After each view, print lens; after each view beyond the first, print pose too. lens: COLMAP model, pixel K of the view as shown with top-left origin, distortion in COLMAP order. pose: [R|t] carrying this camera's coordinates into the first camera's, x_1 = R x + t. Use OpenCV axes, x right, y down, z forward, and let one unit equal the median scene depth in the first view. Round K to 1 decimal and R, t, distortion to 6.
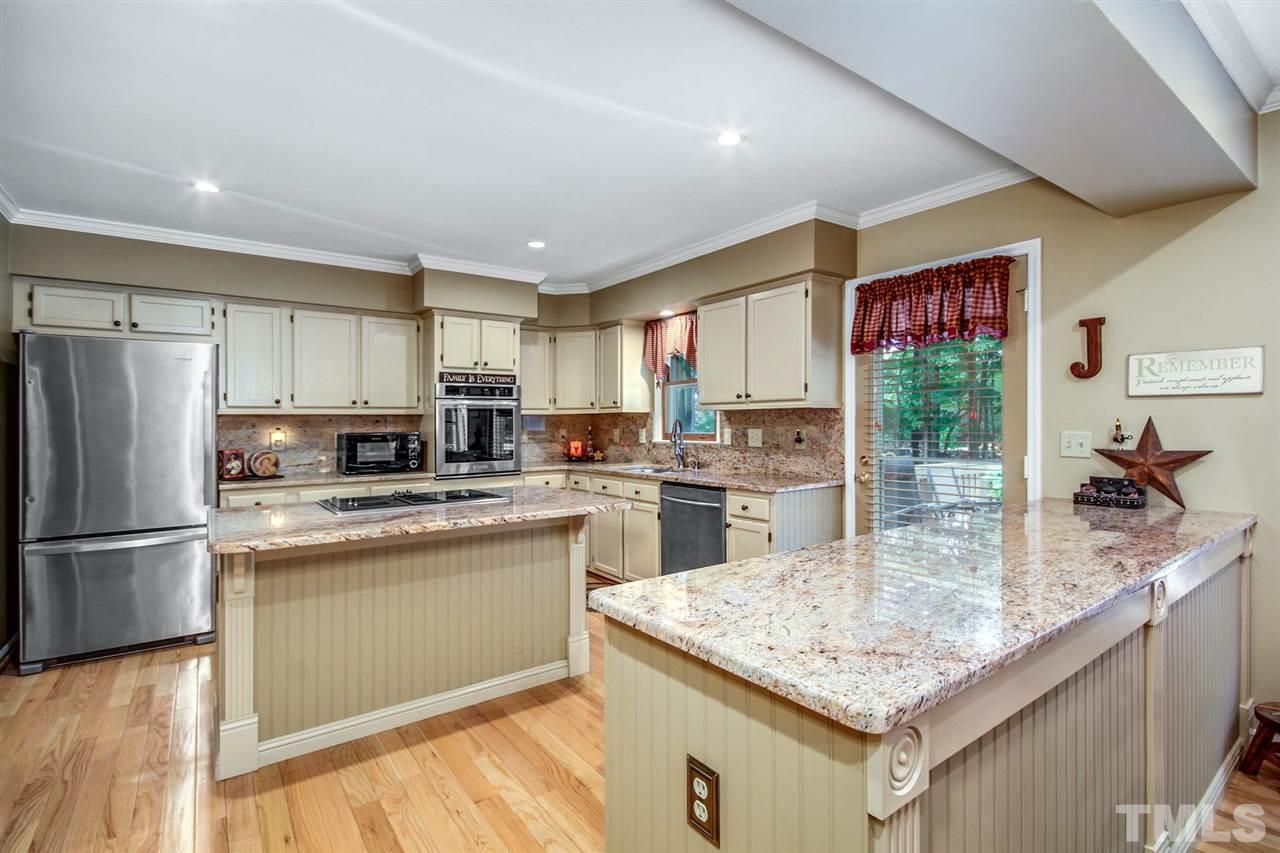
lens RADIAL K [[603.3, 0, 646.8], [0, 603.3, 425.8], [0, 0, 1]] dist [0.001629, 0.000441]
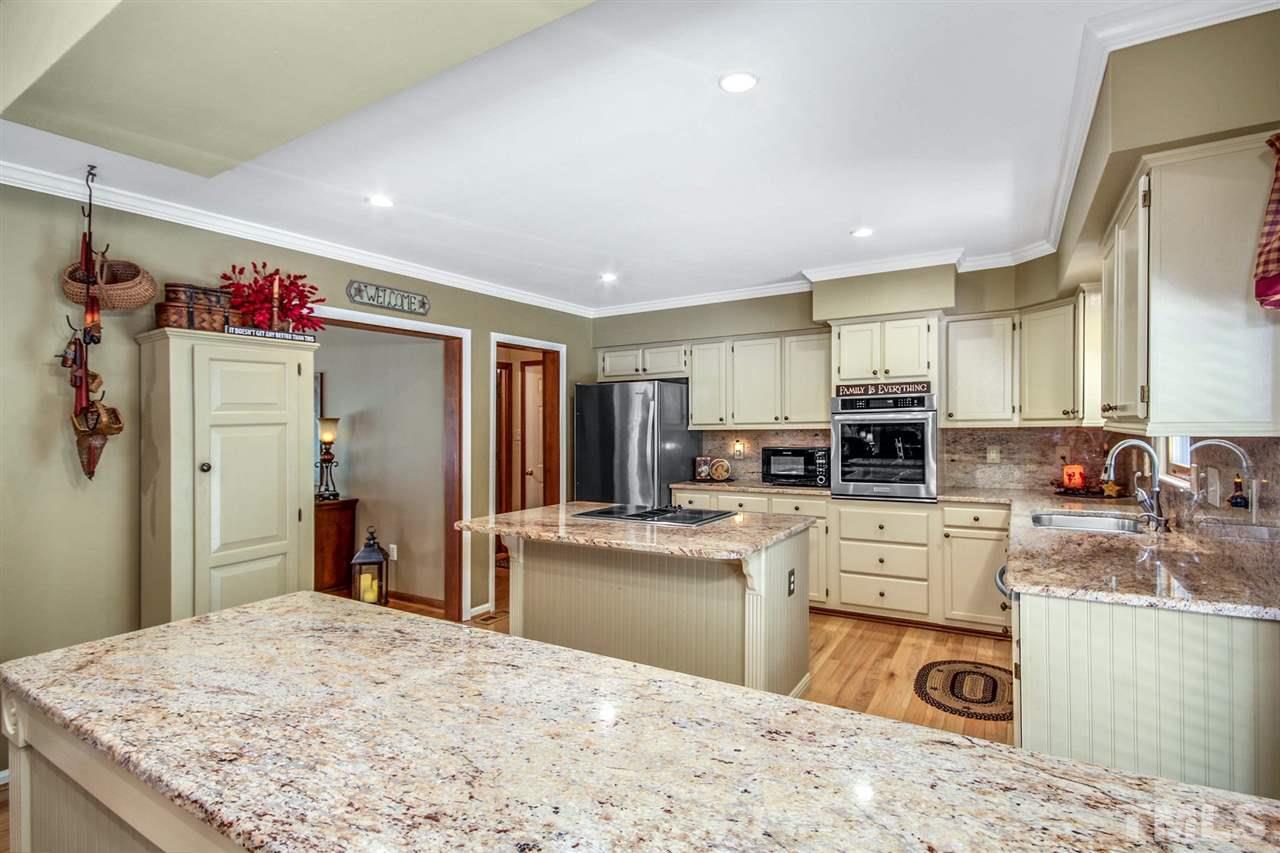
lens RADIAL K [[621.6, 0, 638.5], [0, 621.6, 423.8], [0, 0, 1]] dist [0.003174, -0.012151]
pose [[0.375350, 0.001397, -0.926882, 0.454900], [0.005259, 0.999980, 0.003637, -0.034434], [0.926868, -0.006240, 0.375335, 0.347940]]
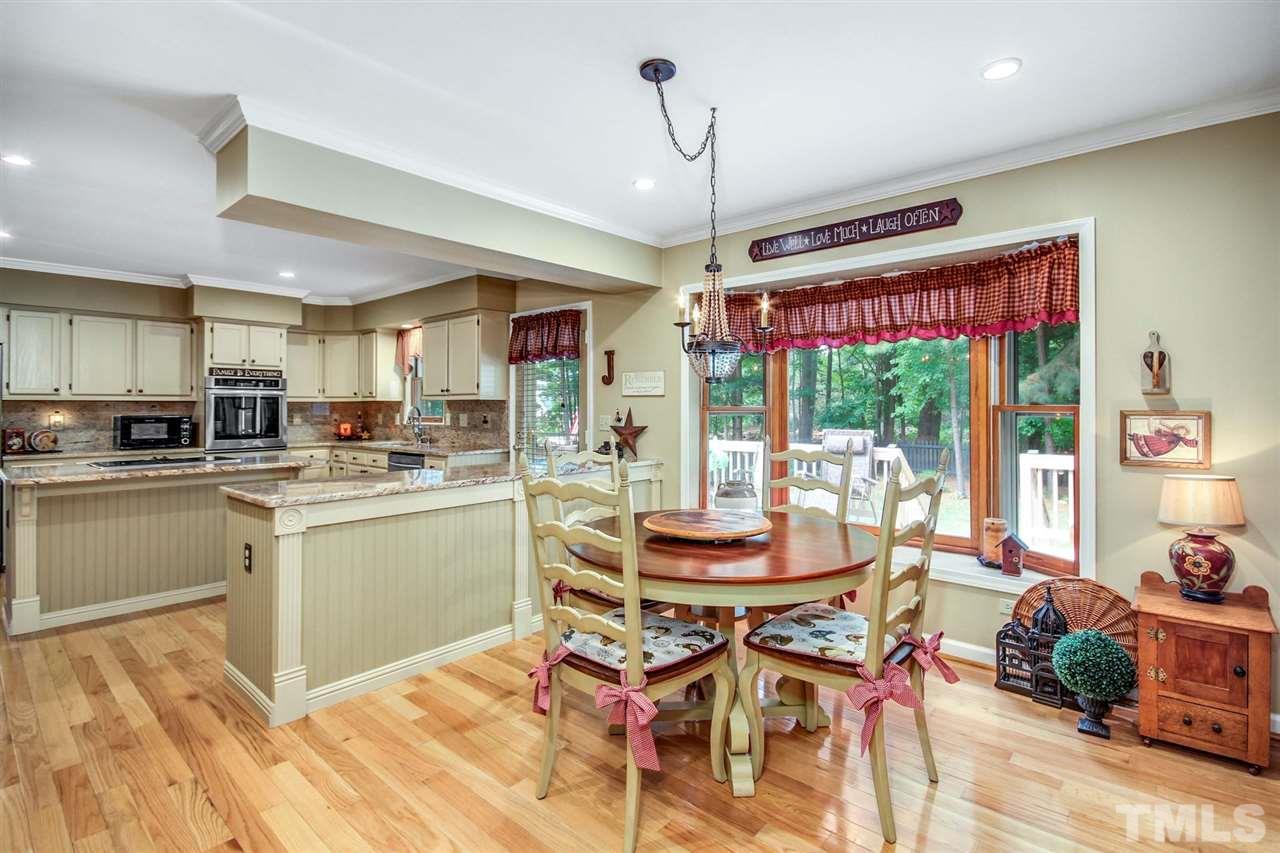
lens RADIAL K [[613.3, 0, 634.8], [0, 613.3, 412.6], [0, 0, 1]] dist [0.044819, -0.024947]
pose [[0.981268, 0.004712, 0.192590, 0.277720], [-0.004921, 0.999988, 0.000609, -0.000438], [-0.192584, -0.001545, 0.981279, -0.443306]]
